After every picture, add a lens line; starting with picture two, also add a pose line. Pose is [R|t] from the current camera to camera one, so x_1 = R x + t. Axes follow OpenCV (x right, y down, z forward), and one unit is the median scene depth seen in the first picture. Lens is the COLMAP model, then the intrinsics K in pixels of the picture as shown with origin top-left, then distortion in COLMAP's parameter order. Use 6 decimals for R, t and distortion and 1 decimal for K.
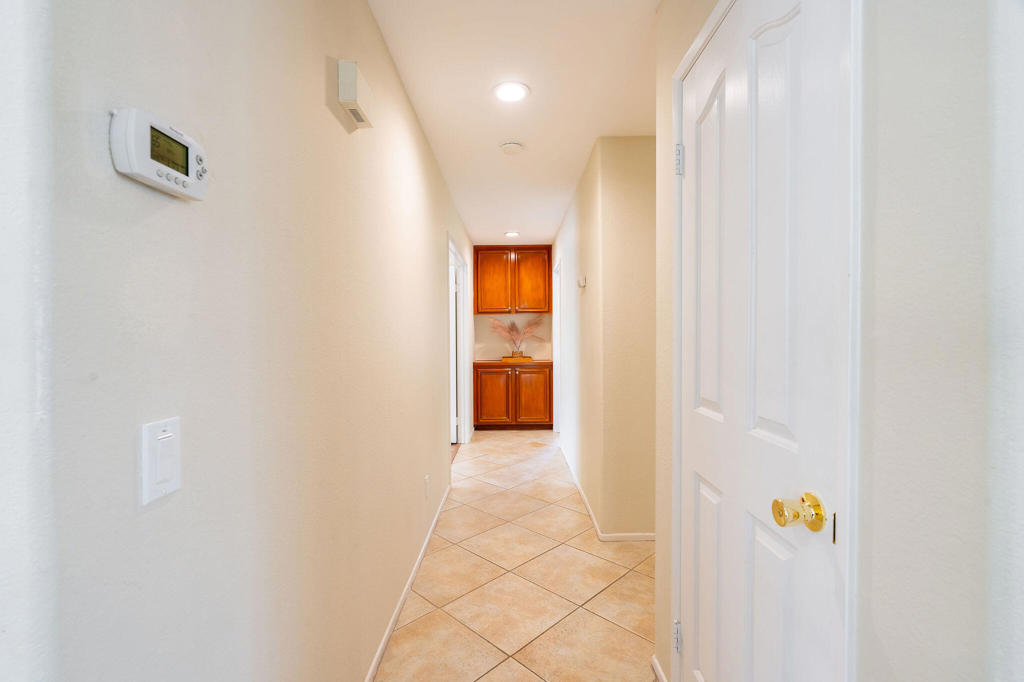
lens RADIAL K [[467.1, 0, 514.4], [0, 467.1, 339.9], [0, 0, 1]] dist [-0.004218, 0.000720]
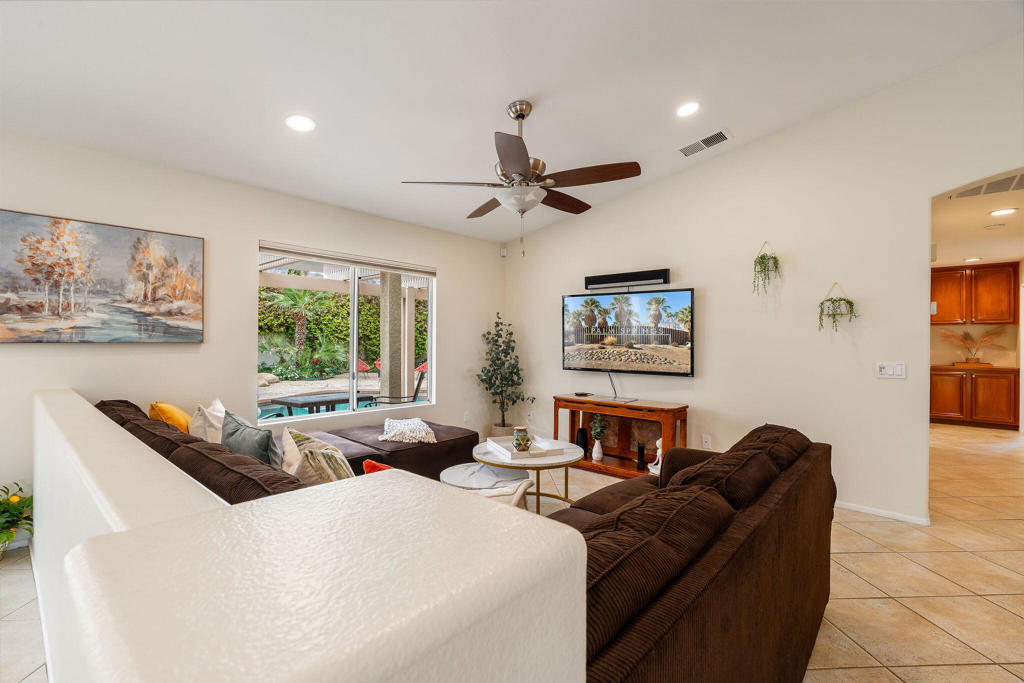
lens RADIAL K [[467.1, 0, 504.5], [0, 467.1, 339.7], [0, 0, 1]] dist [-0.004218, 0.000720]
pose [[0.743260, 0.014653, -0.668842, -0.084154], [-0.015262, 0.999871, 0.004946, -0.008111], [0.668828, 0.006532, 0.743388, -0.607414]]
